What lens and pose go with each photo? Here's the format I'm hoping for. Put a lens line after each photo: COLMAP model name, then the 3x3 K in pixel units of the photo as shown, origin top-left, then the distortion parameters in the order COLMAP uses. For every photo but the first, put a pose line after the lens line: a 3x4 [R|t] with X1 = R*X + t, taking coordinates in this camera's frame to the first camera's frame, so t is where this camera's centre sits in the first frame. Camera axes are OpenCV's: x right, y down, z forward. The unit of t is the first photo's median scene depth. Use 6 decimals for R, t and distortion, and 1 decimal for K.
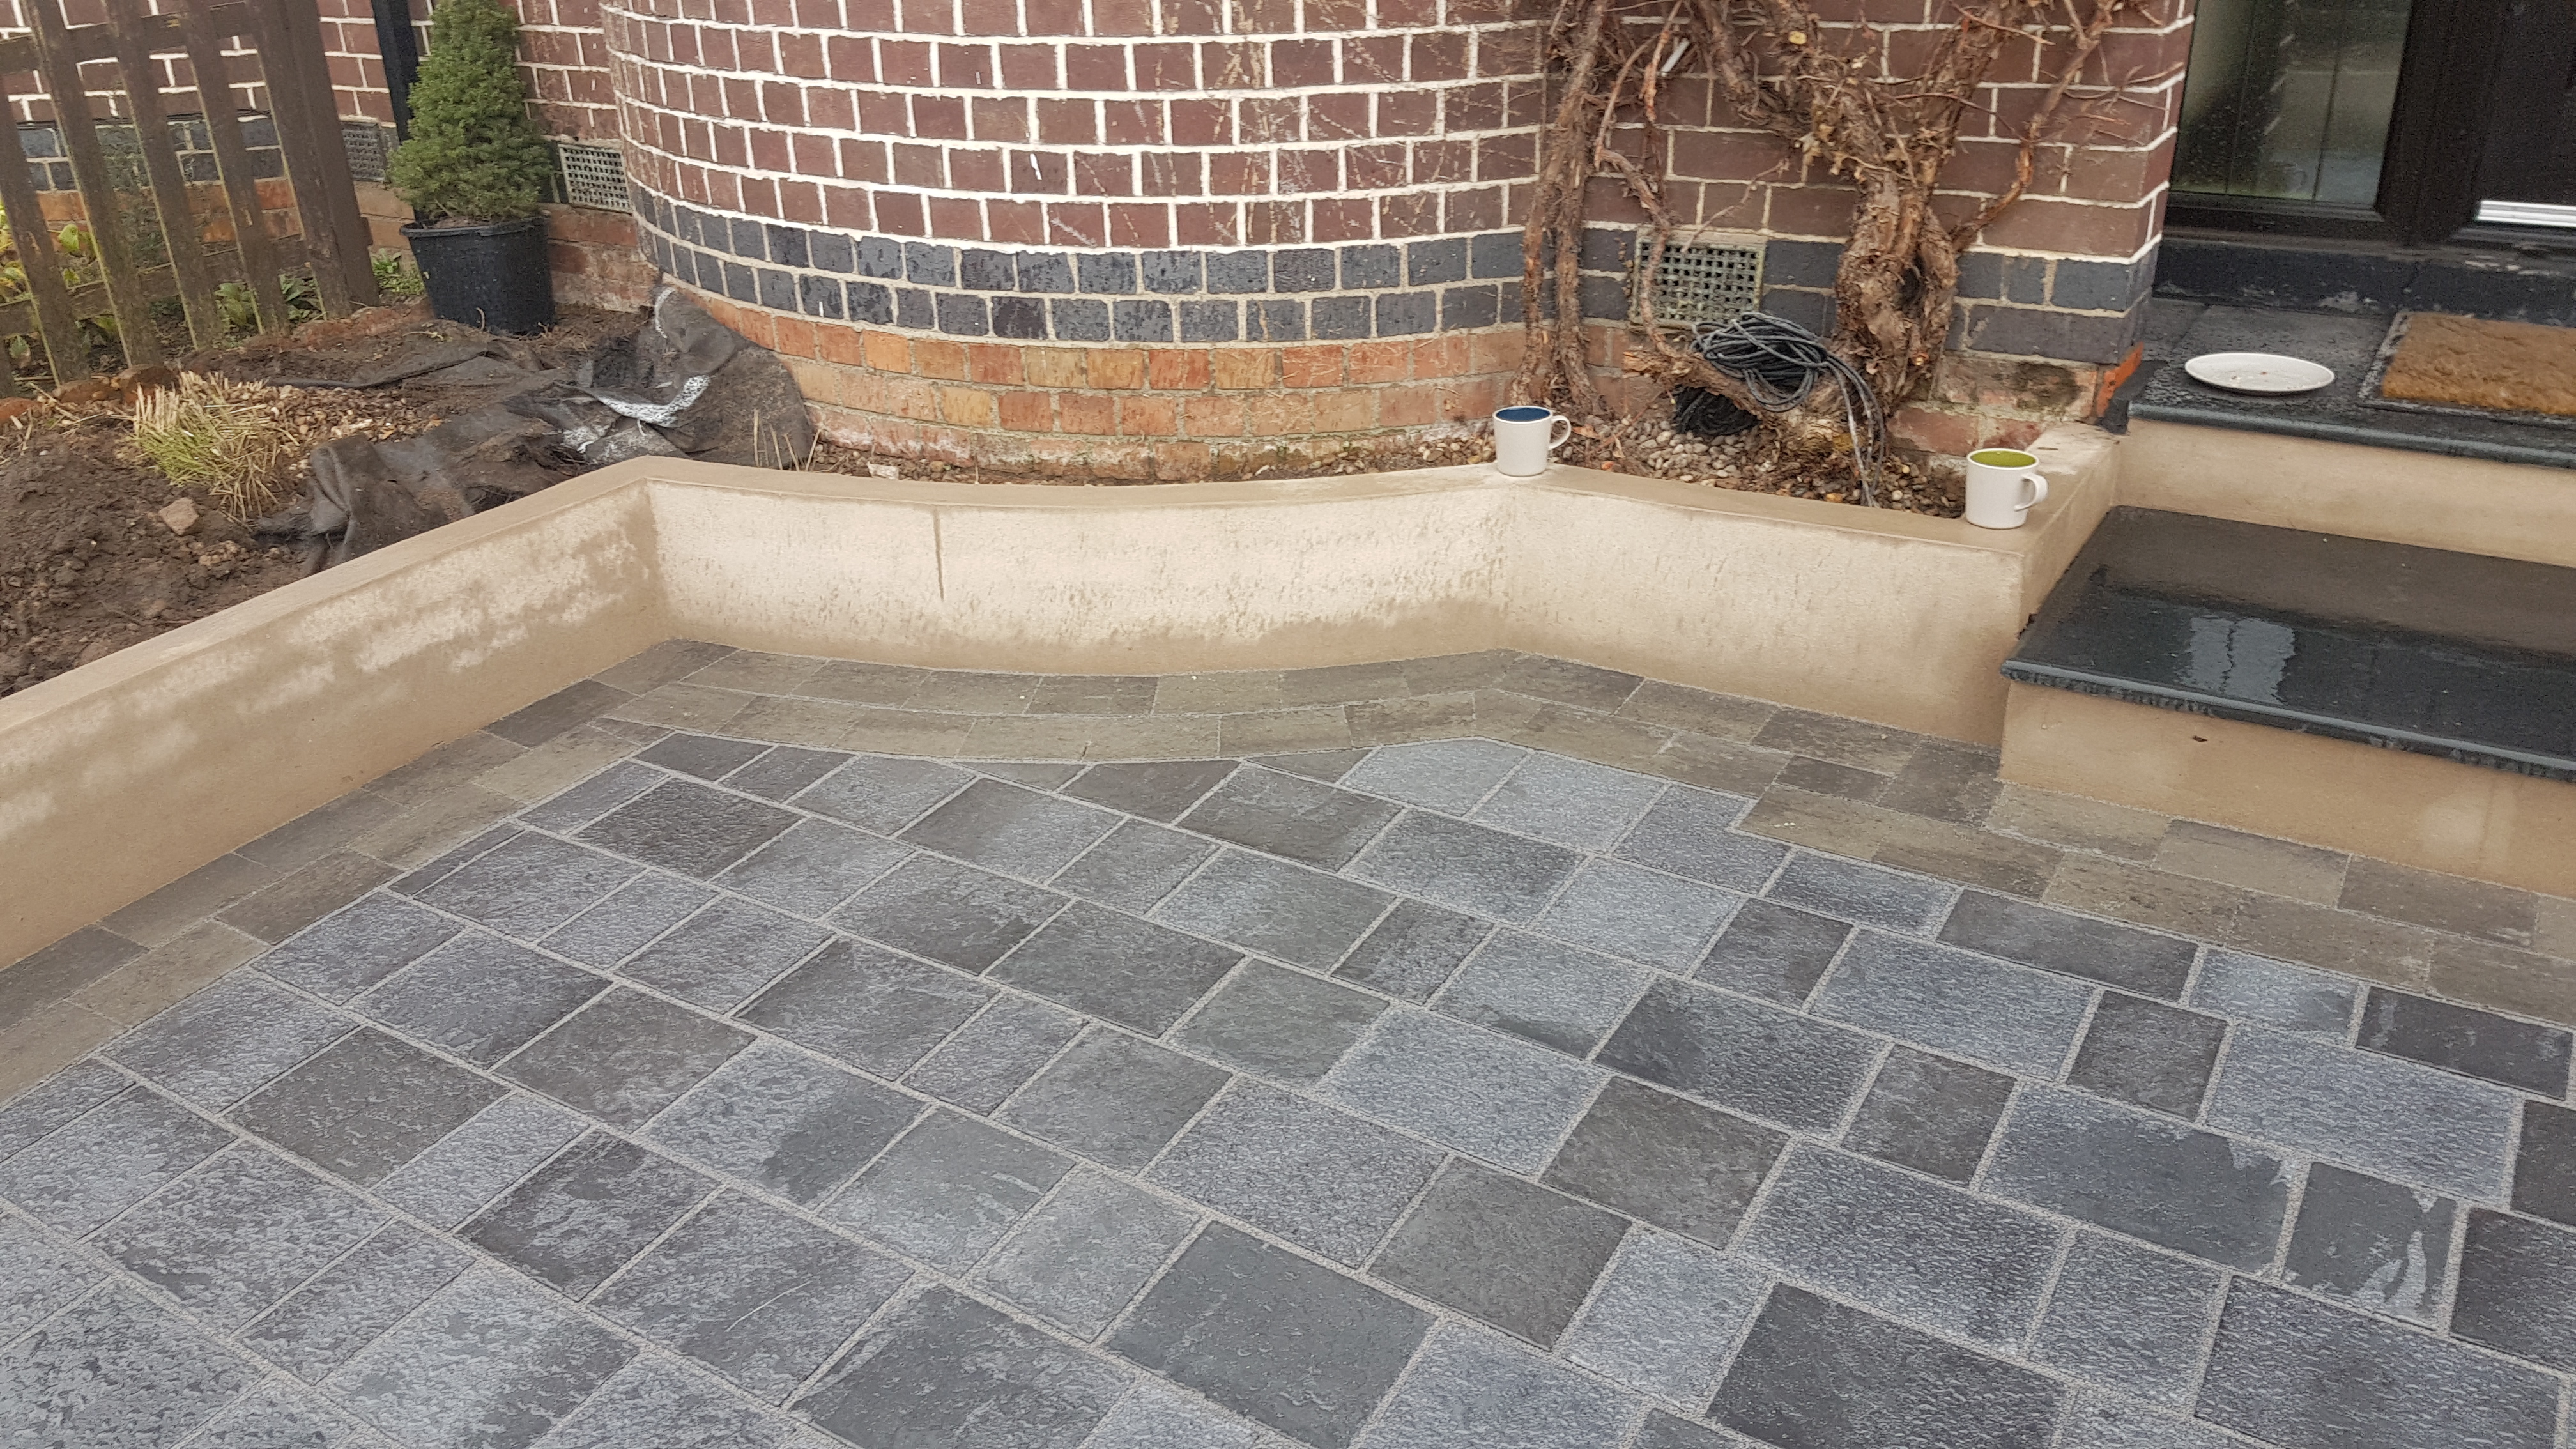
lens RADIAL K [[1948.2, 0, 1221.8], [0, 1948.2, 709.5], [0, 0, 1]] dist [0.167360, -0.261009]
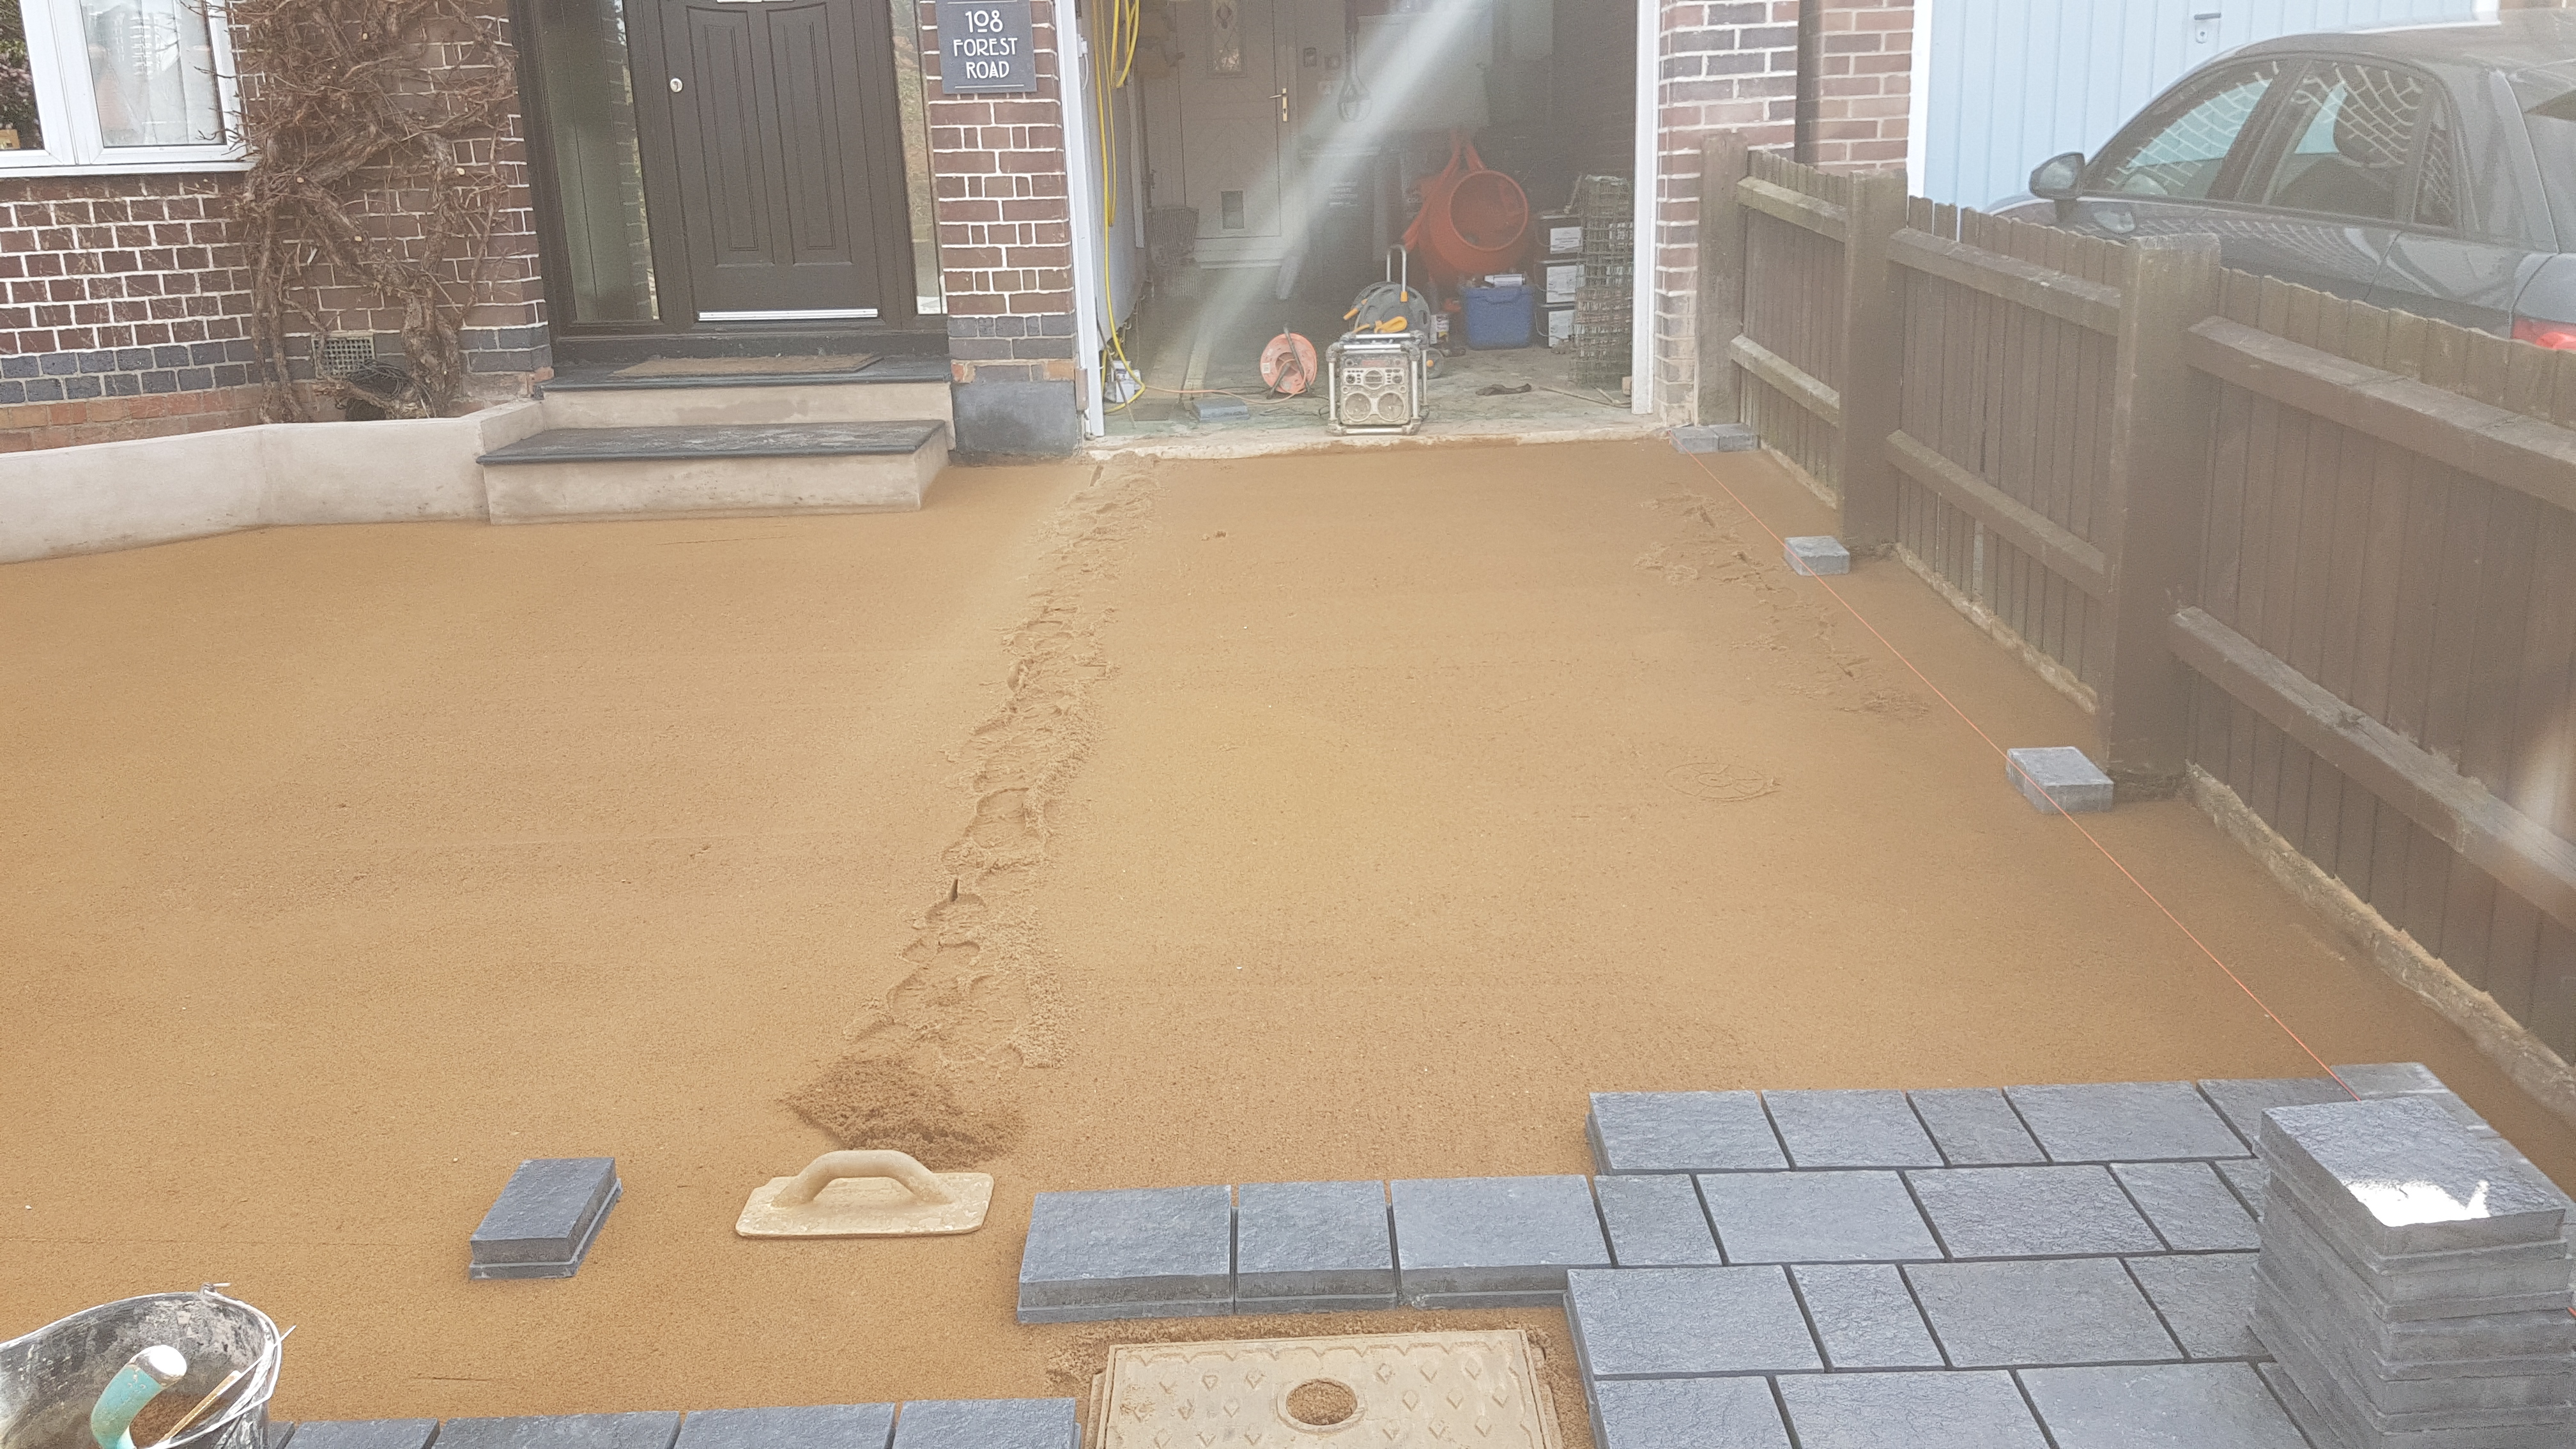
lens RADIAL K [[1948.2, 0, 1273.2], [0, 1948.2, 688.0], [0, 0, 1]] dist [0.167360, -0.261009]
pose [[0.834089, -0.134521, 0.534976, -0.128518], [0.234900, 0.964102, -0.123811, 0.637365], [-0.499117, 0.228935, 0.835746, -1.233891]]
